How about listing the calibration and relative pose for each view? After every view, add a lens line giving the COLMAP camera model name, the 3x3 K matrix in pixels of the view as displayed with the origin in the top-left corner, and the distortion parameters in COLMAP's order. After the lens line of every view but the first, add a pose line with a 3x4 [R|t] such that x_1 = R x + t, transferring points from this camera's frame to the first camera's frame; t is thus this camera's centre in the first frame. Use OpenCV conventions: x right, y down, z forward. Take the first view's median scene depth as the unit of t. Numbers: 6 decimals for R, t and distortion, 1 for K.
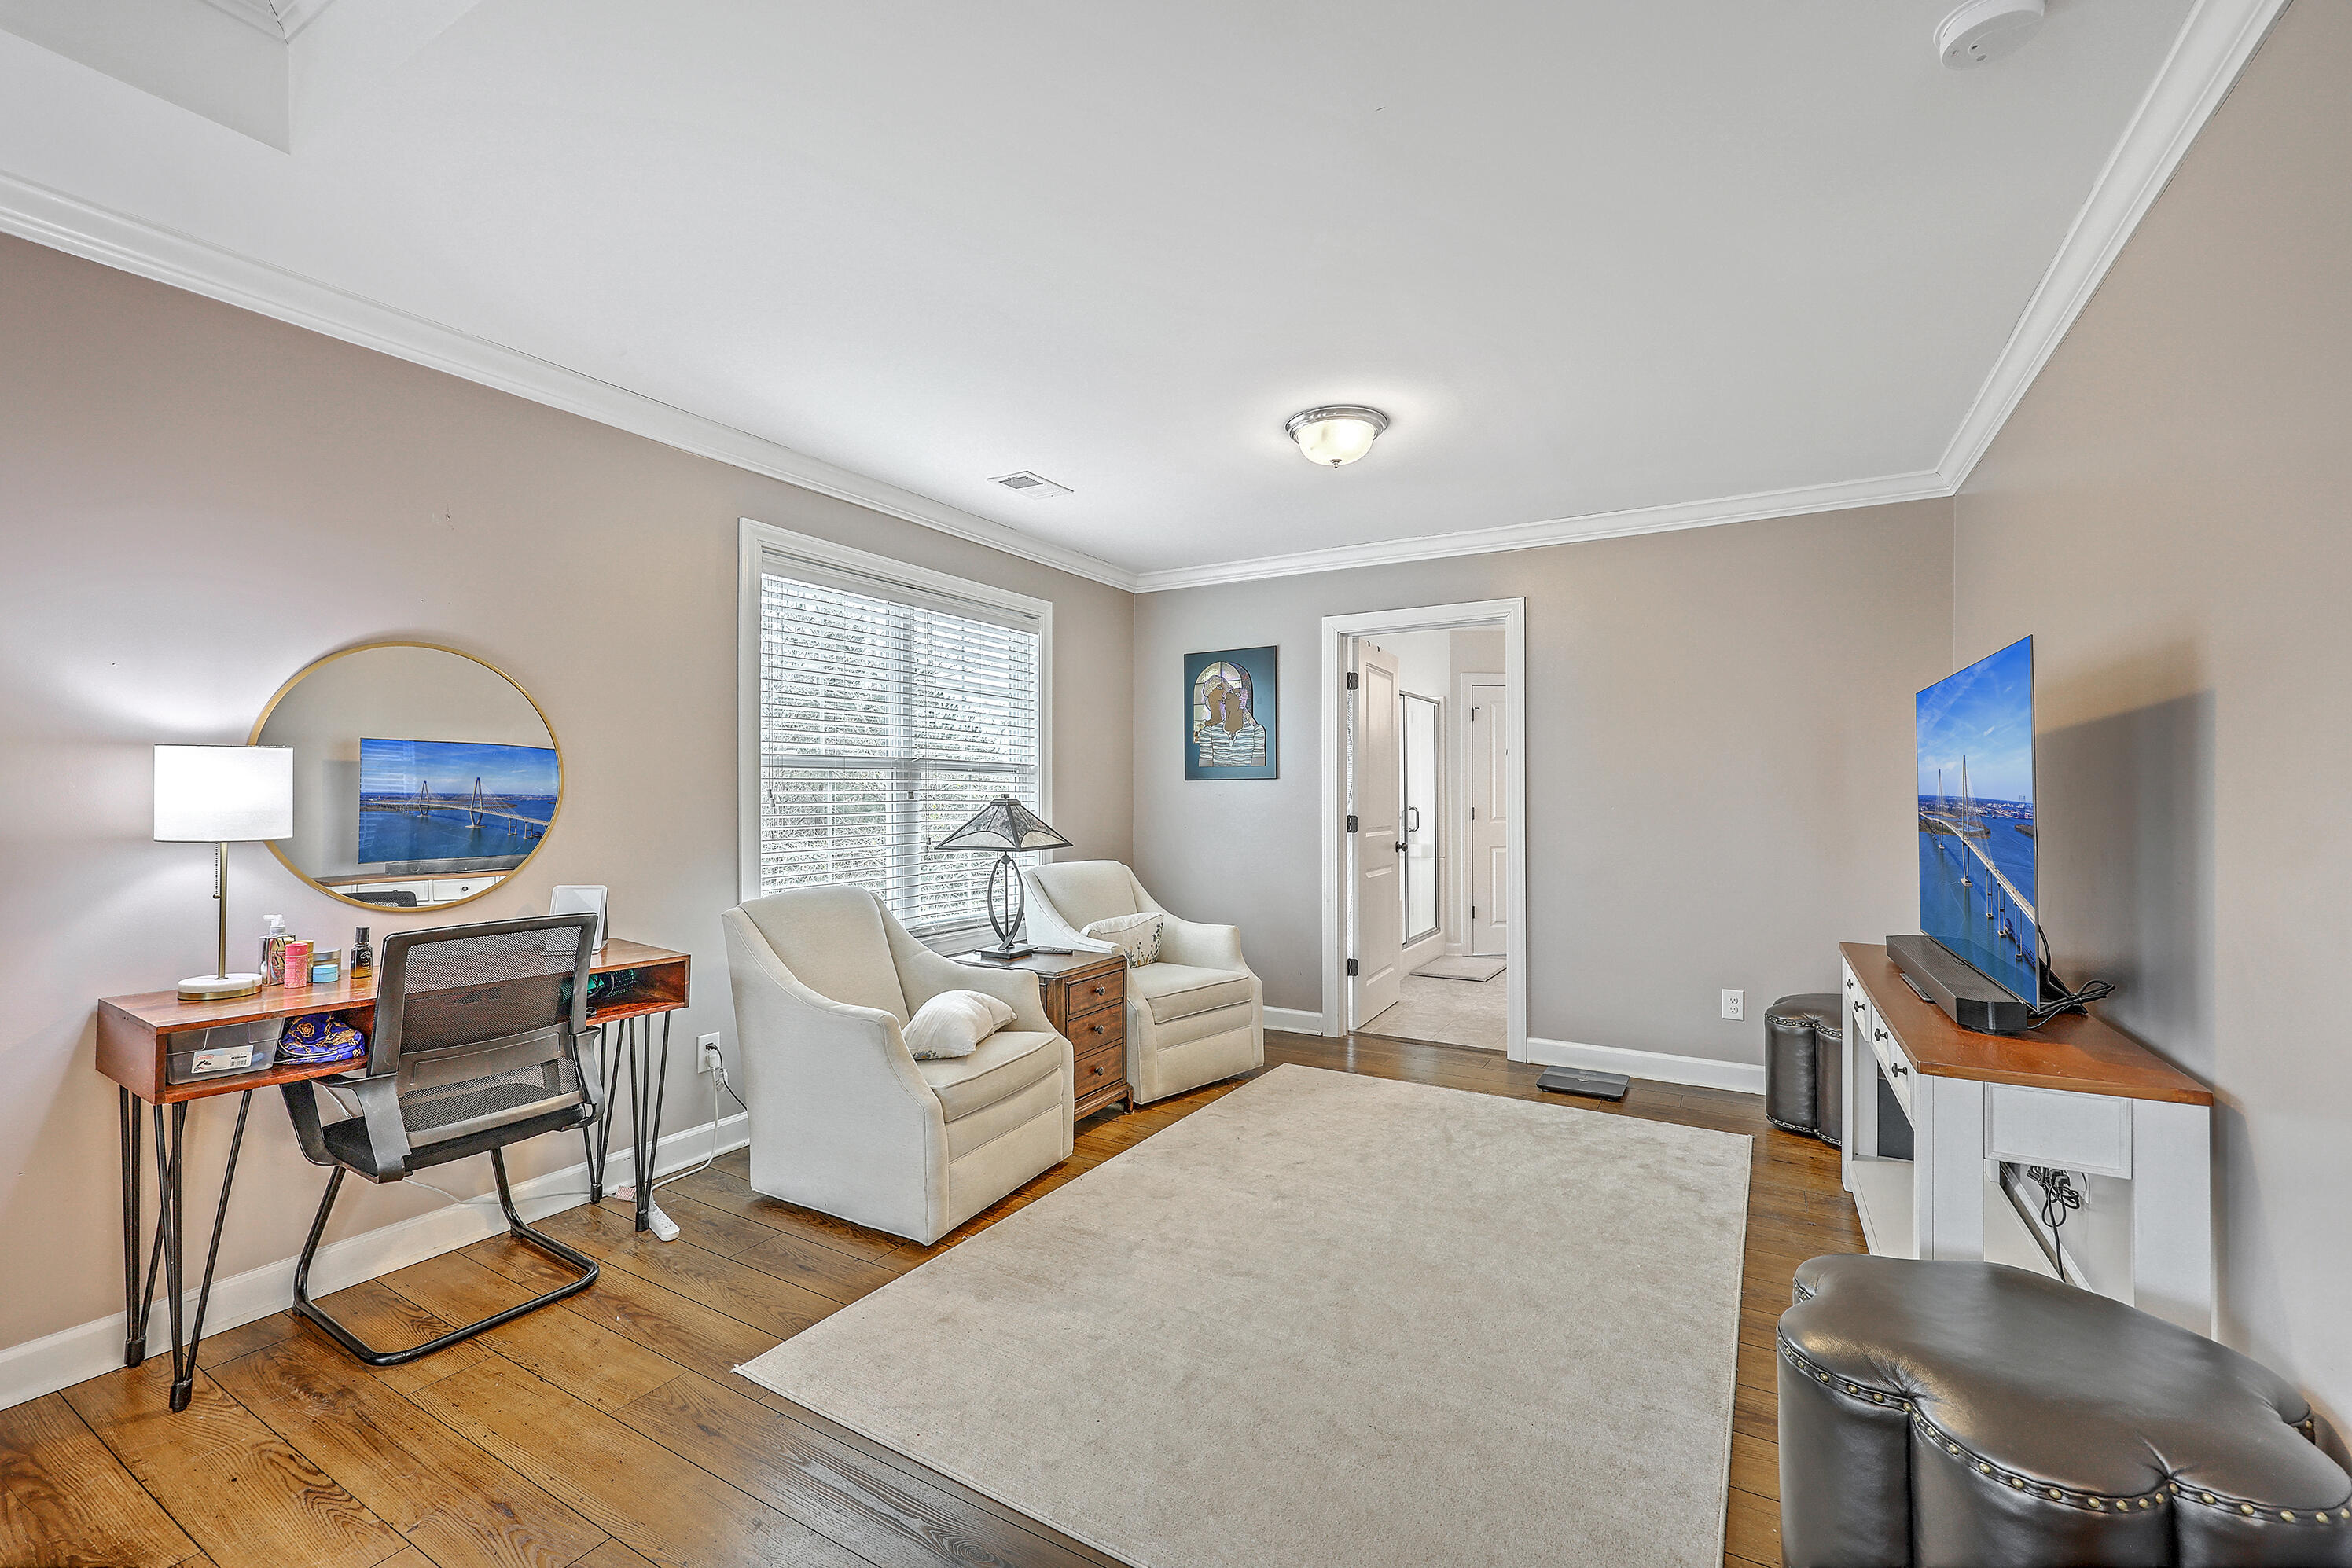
lens RADIAL K [[983.9, 0, 1176.0], [0, 983.9, 784.0], [0, 0, 1]] dist [-0.000446, -0.000077]
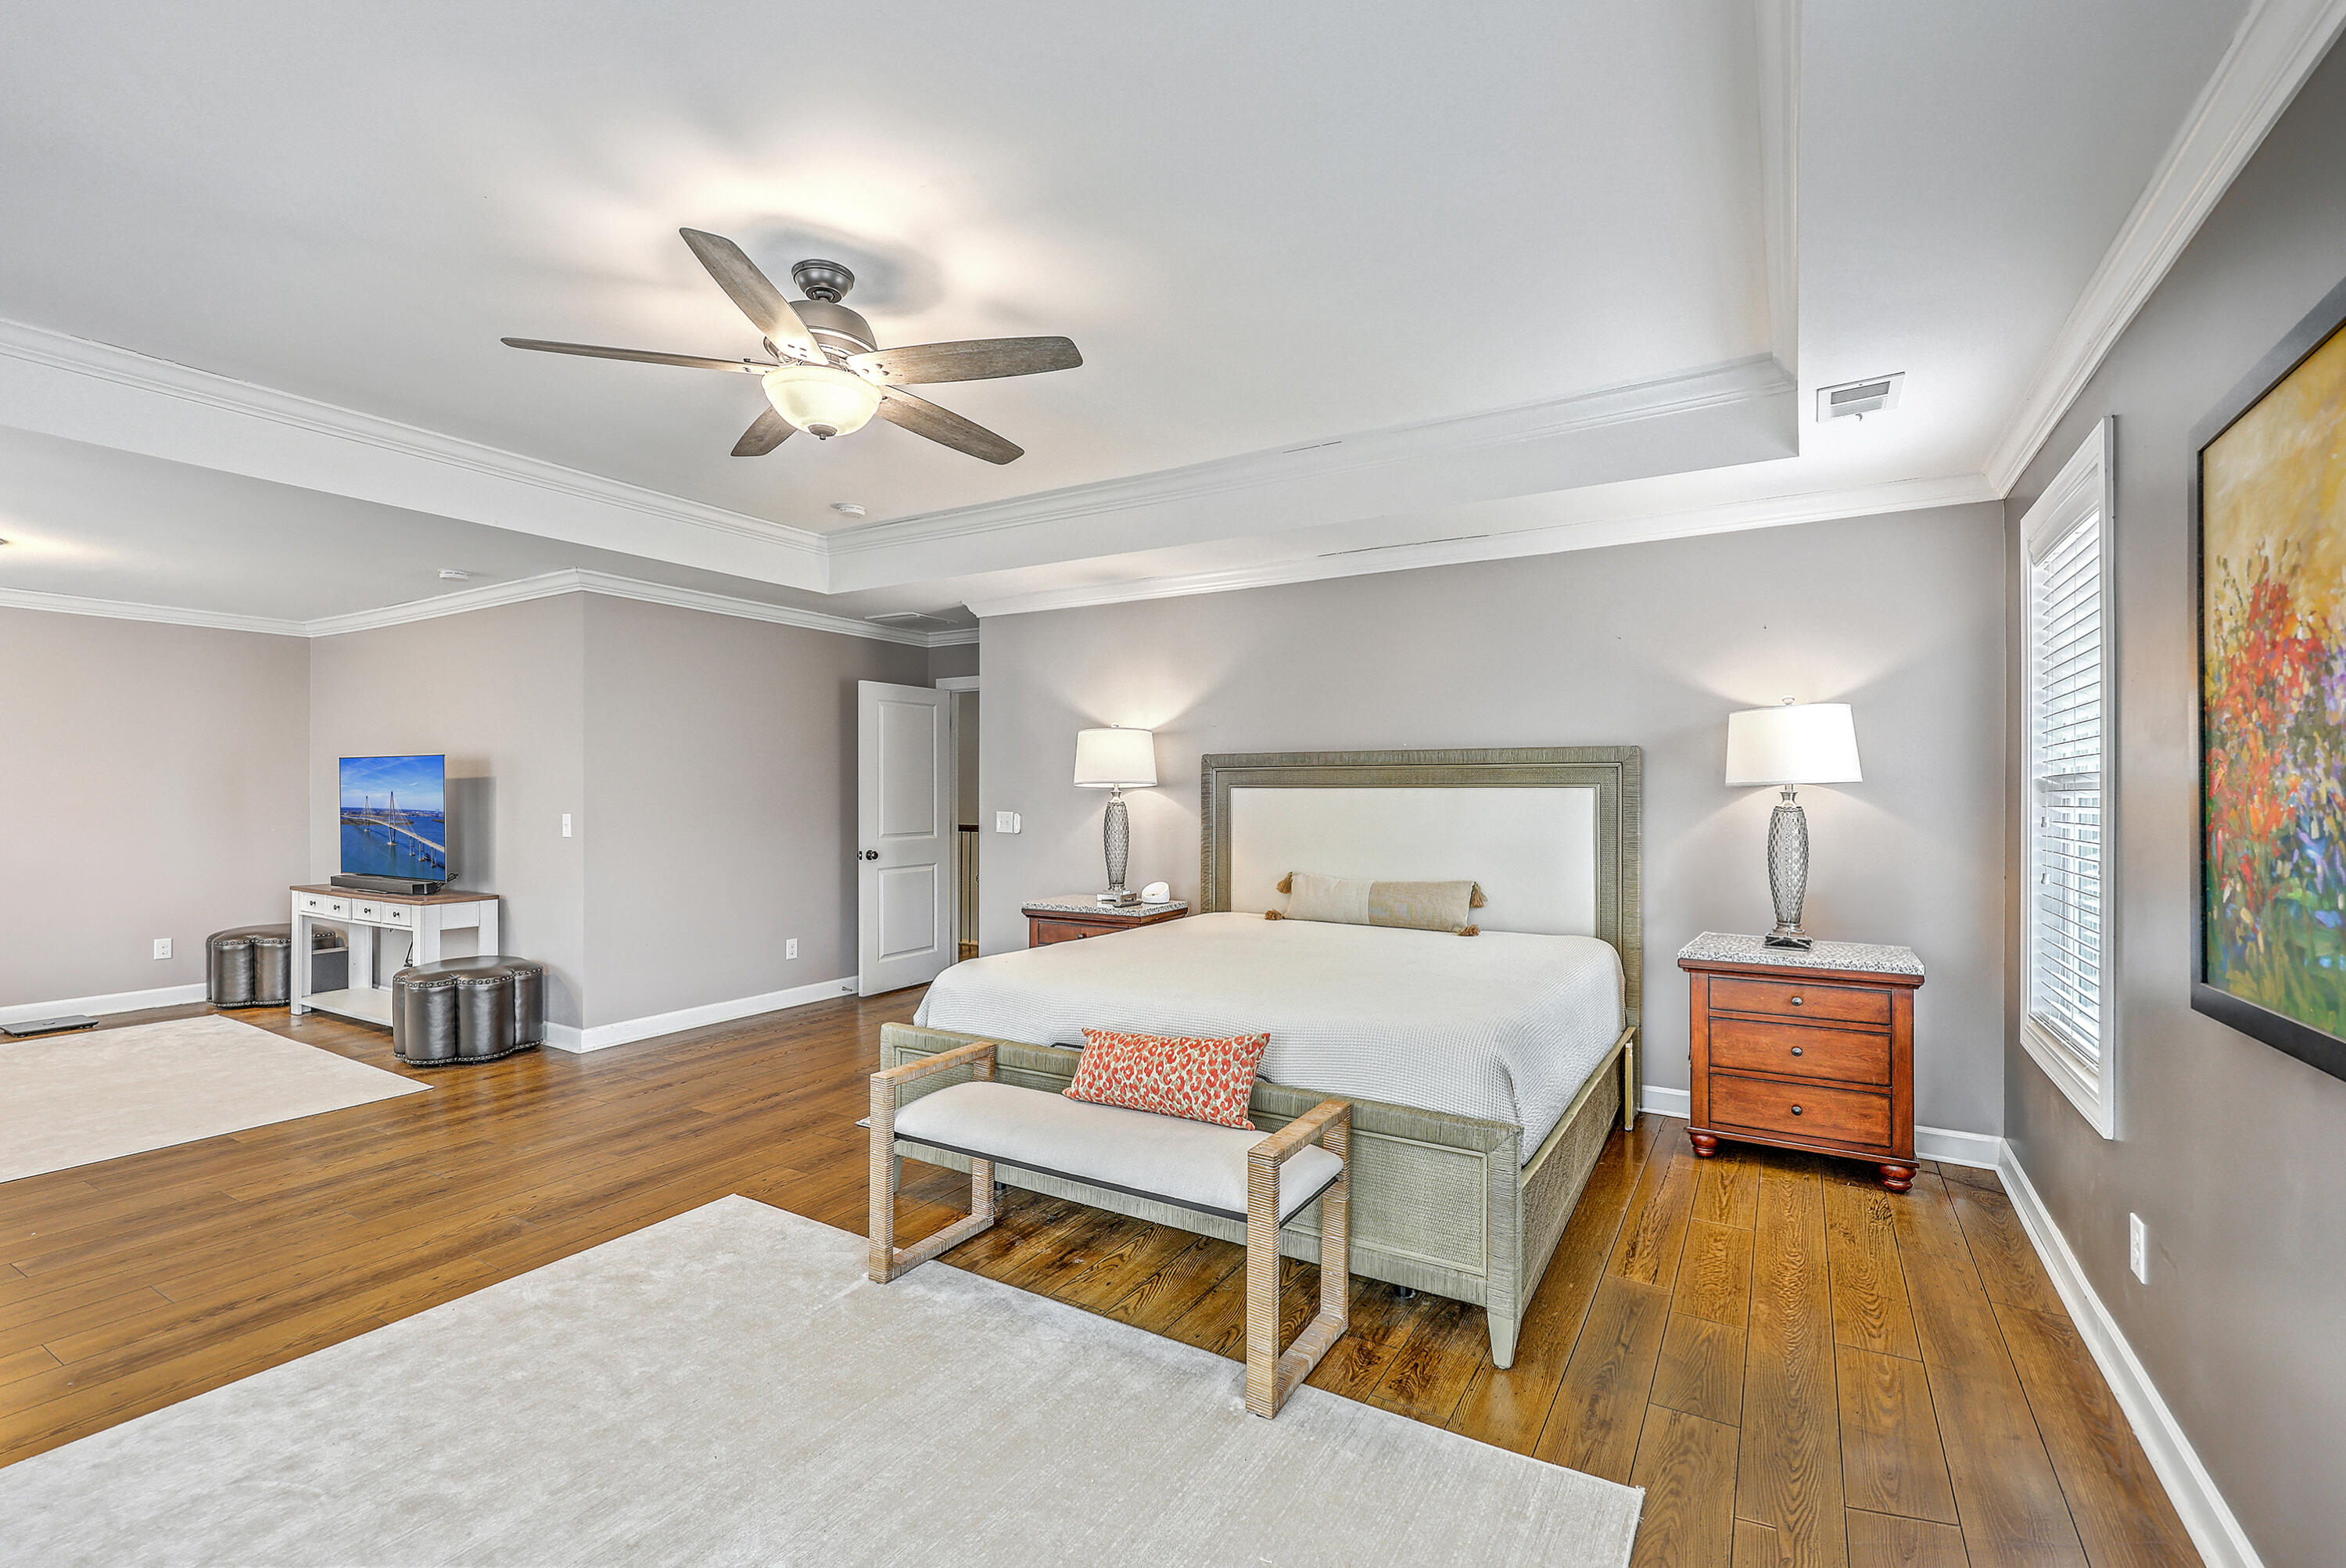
lens RADIAL K [[1028.5, 0, 1173.0], [0, 1028.5, 784.0], [0, 0, 1]] dist [0.000102, 0.000011]
pose [[0.012670, 0.002929, 0.999915, -1.373905], [-0.008856, 0.999957, -0.002817, -0.044803], [-0.999881, -0.008820, 0.012695, -0.762034]]
